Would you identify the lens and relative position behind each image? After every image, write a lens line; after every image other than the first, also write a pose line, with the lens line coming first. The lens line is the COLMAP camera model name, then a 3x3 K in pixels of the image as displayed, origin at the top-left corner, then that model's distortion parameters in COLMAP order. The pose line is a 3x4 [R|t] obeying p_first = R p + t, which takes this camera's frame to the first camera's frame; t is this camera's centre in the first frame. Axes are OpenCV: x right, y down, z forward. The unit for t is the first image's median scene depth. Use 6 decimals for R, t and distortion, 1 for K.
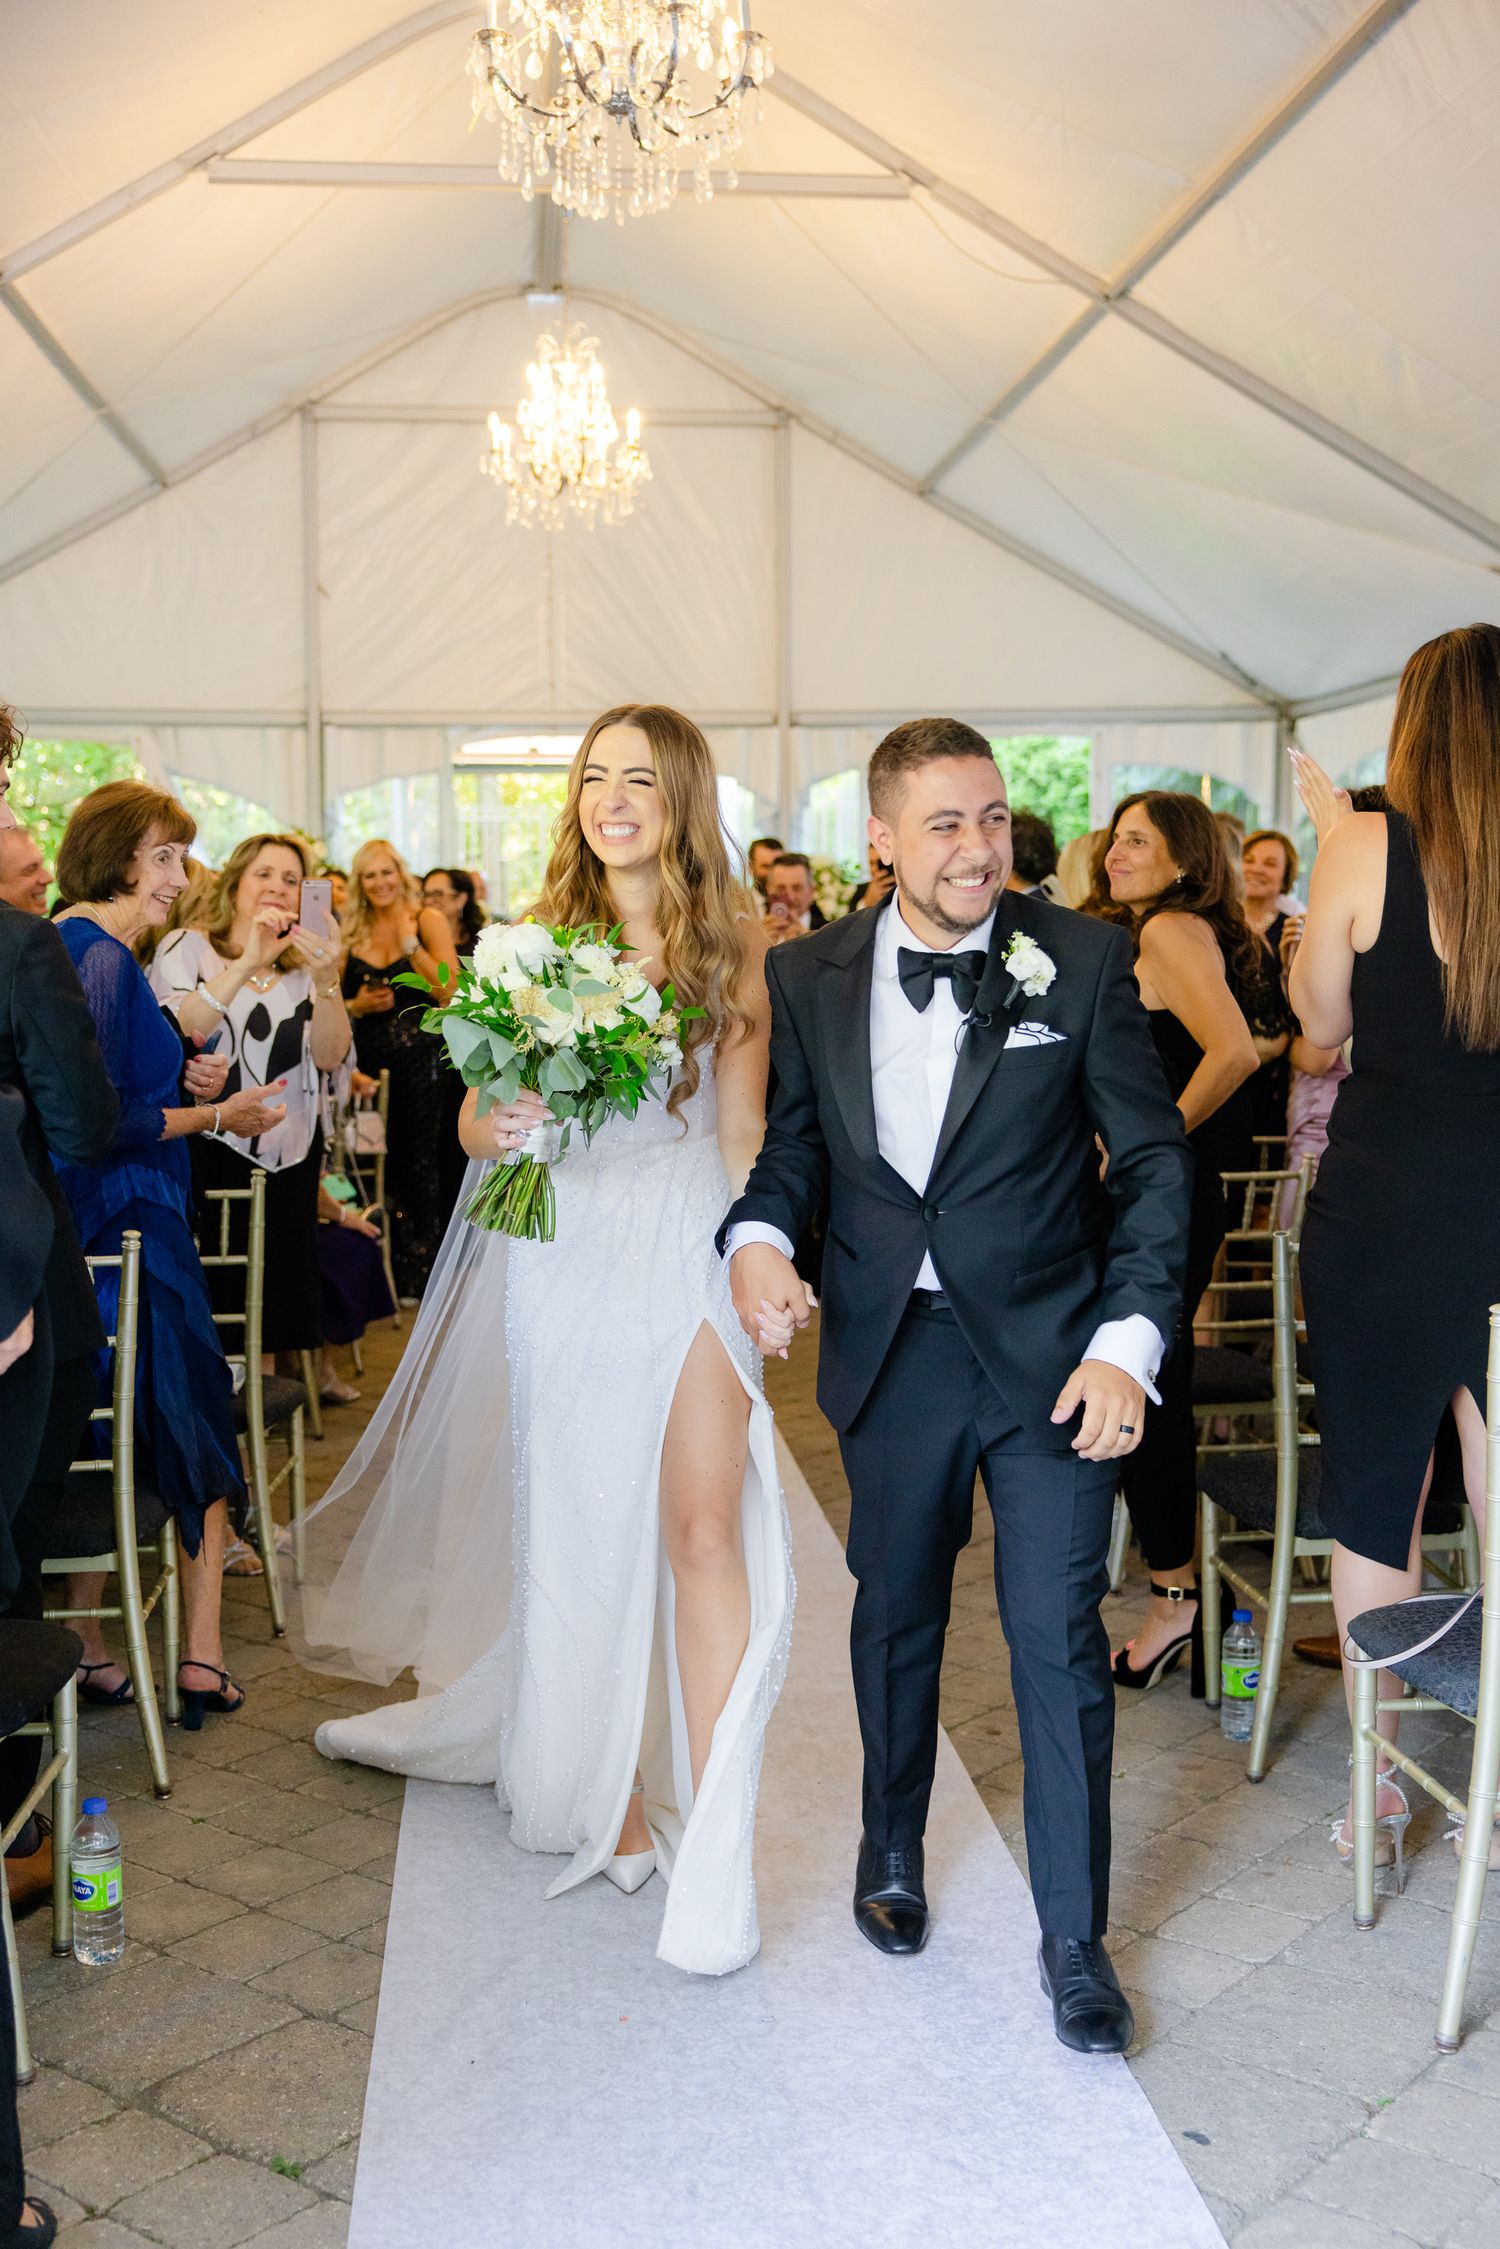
lens RADIAL K [[2506.9, 0, 747.1], [0, 2506.9, 1142.8], [0, 0, 1]] dist [0.002831, 0.000000]
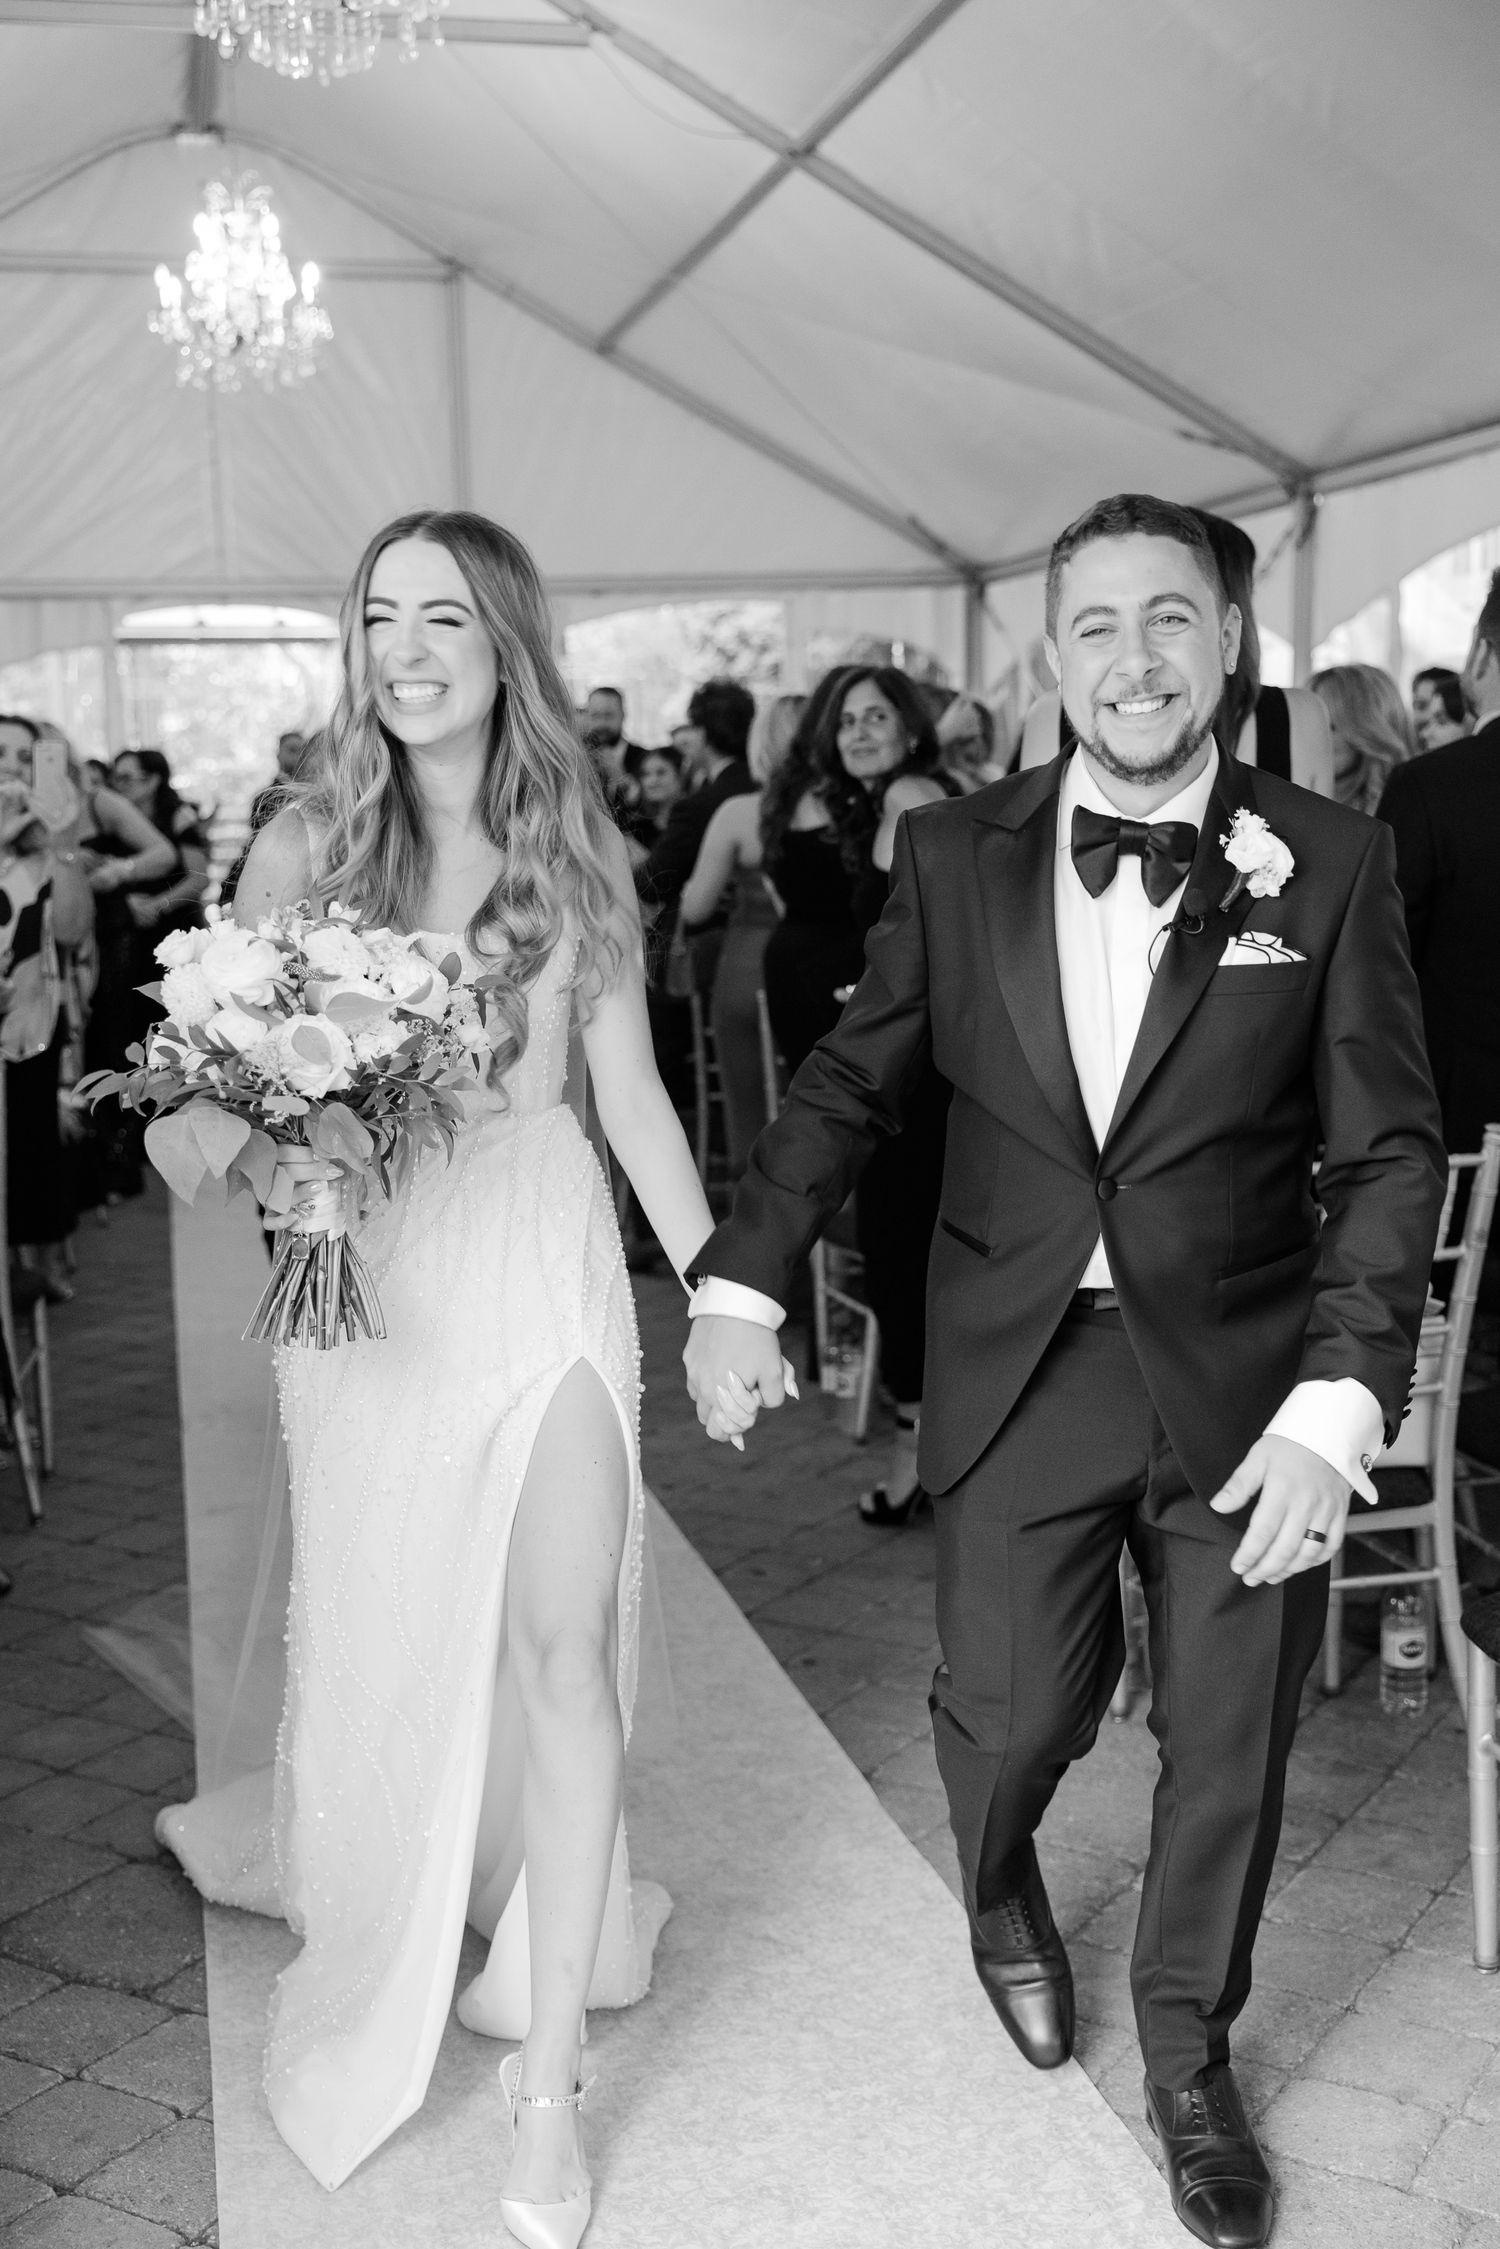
lens RADIAL K [[2619.0, 0, 755.0], [0, 2619.0, 1140.7], [0, 0, 1]] dist [0.005376, 0.000000]
pose [[0.991240, -0.033250, 0.127816, -0.011145], [0.027827, 0.998644, 0.043988, 0.002388], [-0.129105, -0.040046, 0.990822, -0.021611]]
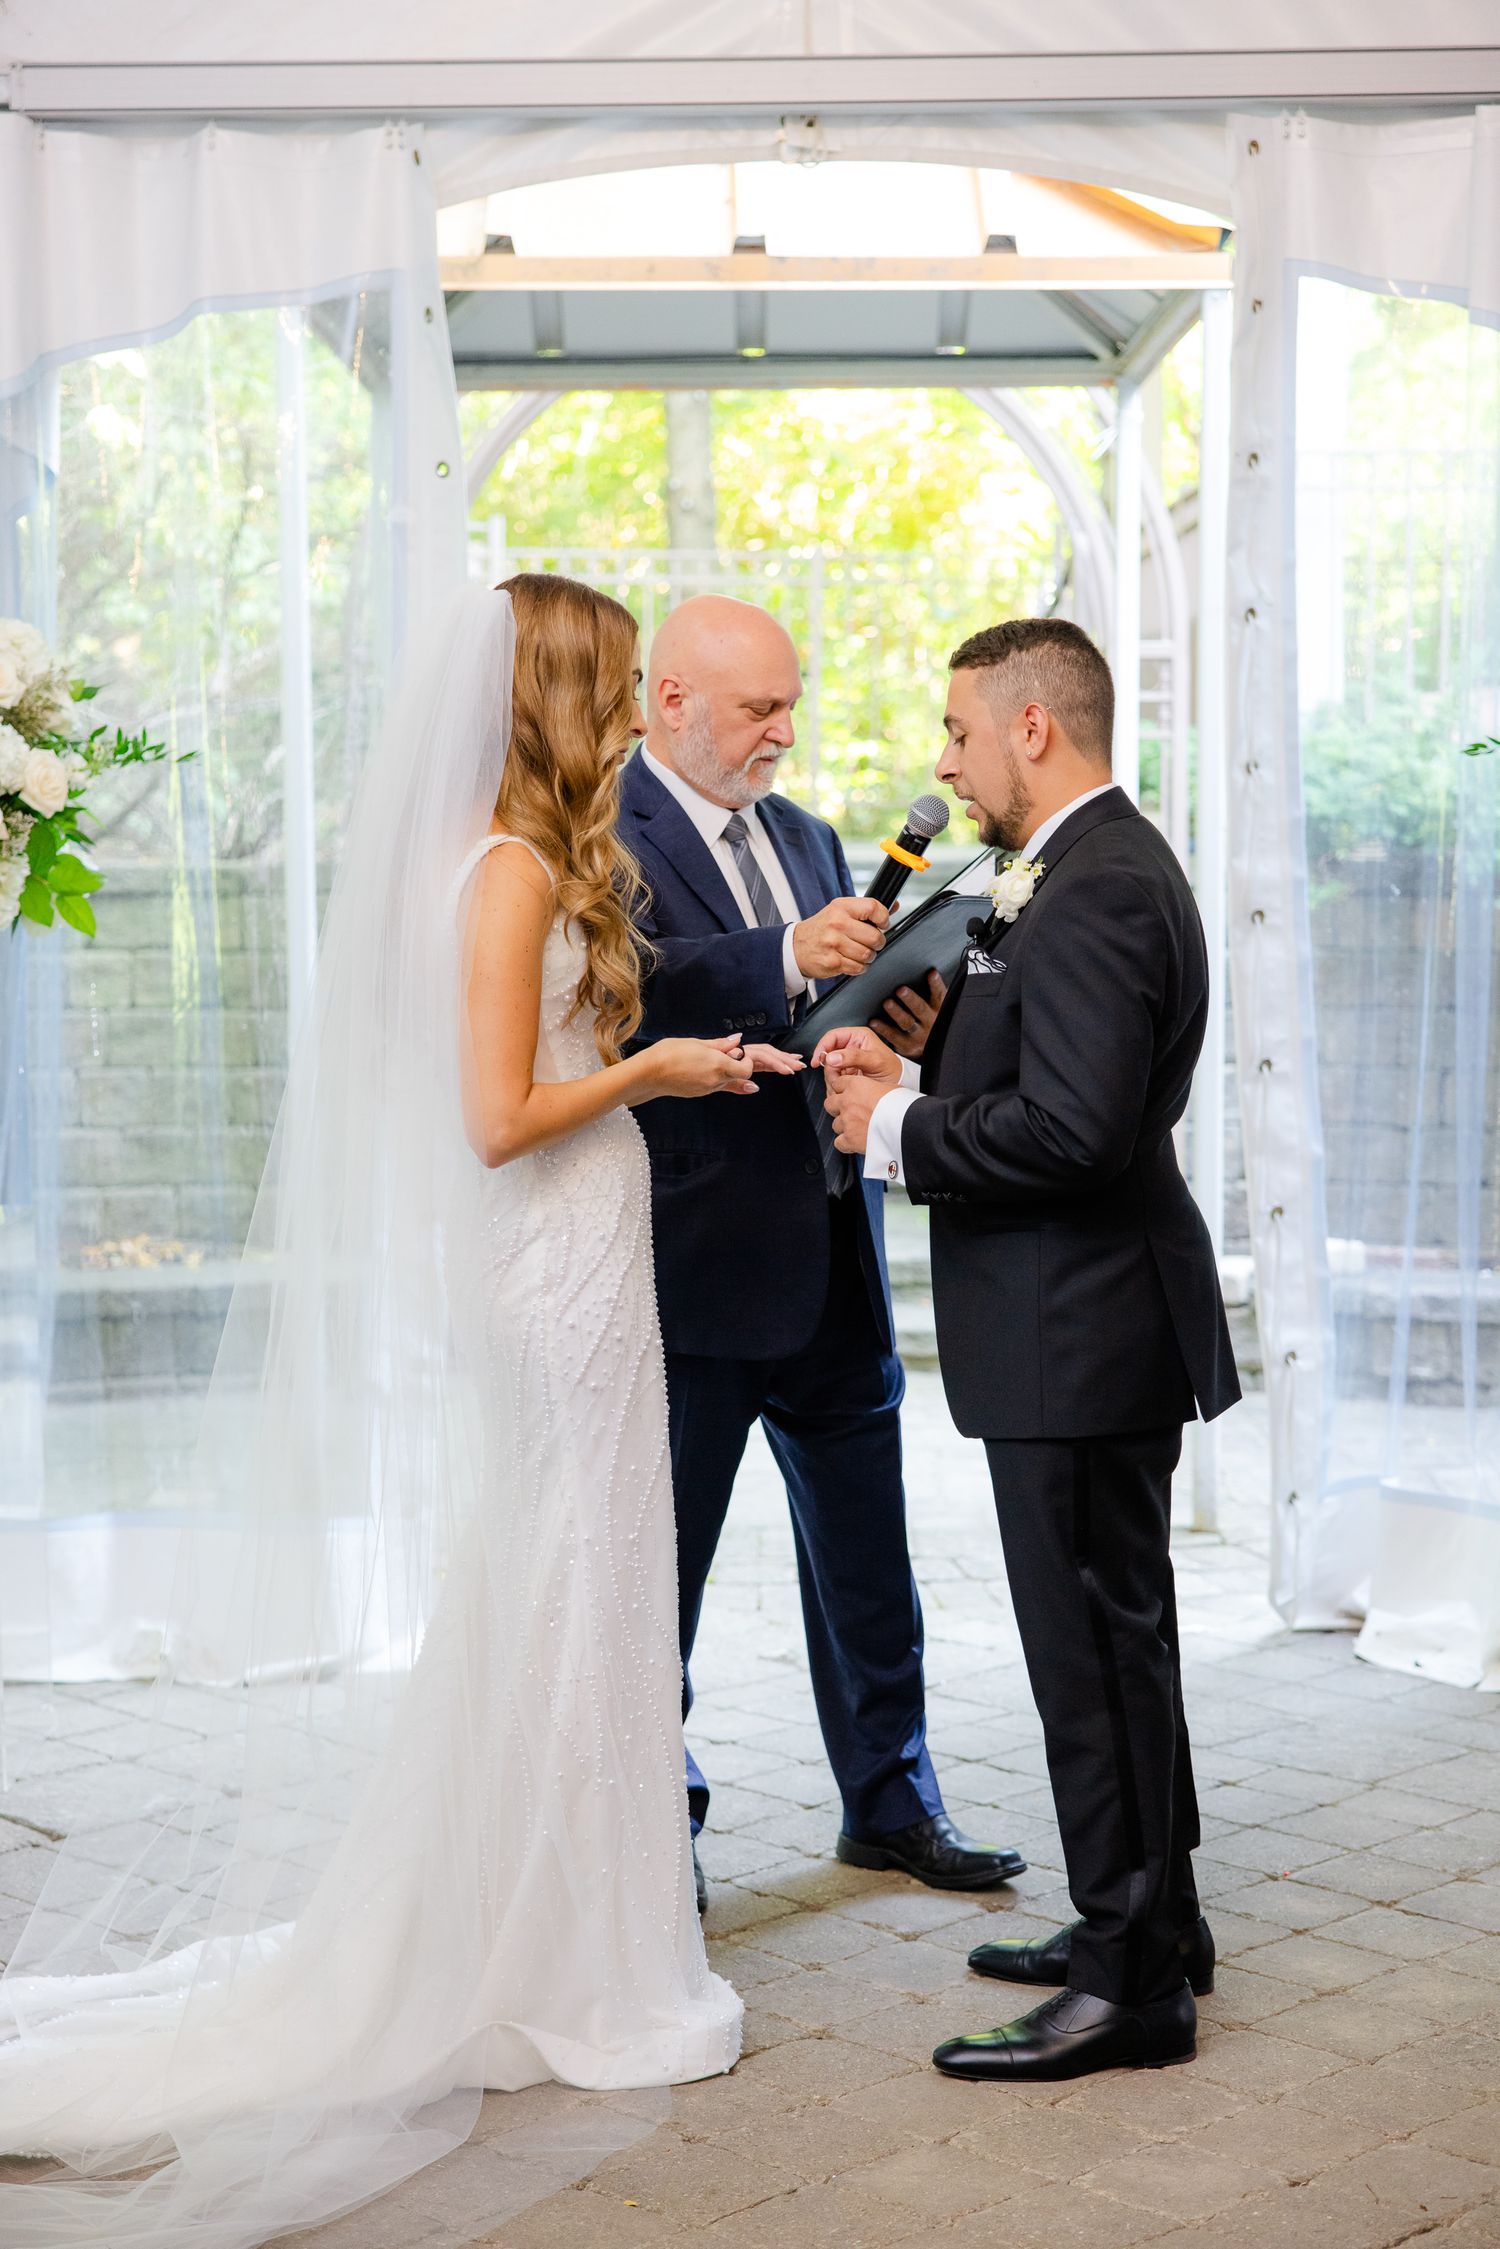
lens RADIAL K [[3866.1, 0, 716.3], [0, 3866.1, 1153.5], [0, 0, 1]] dist [0.042876, 0.000000]
pose [[0.993182, 0.009926, -0.116152, -0.036784], [-0.010580, 0.999931, -0.005016, -0.049732], [0.116094, 0.006210, 0.993219, 0.582853]]
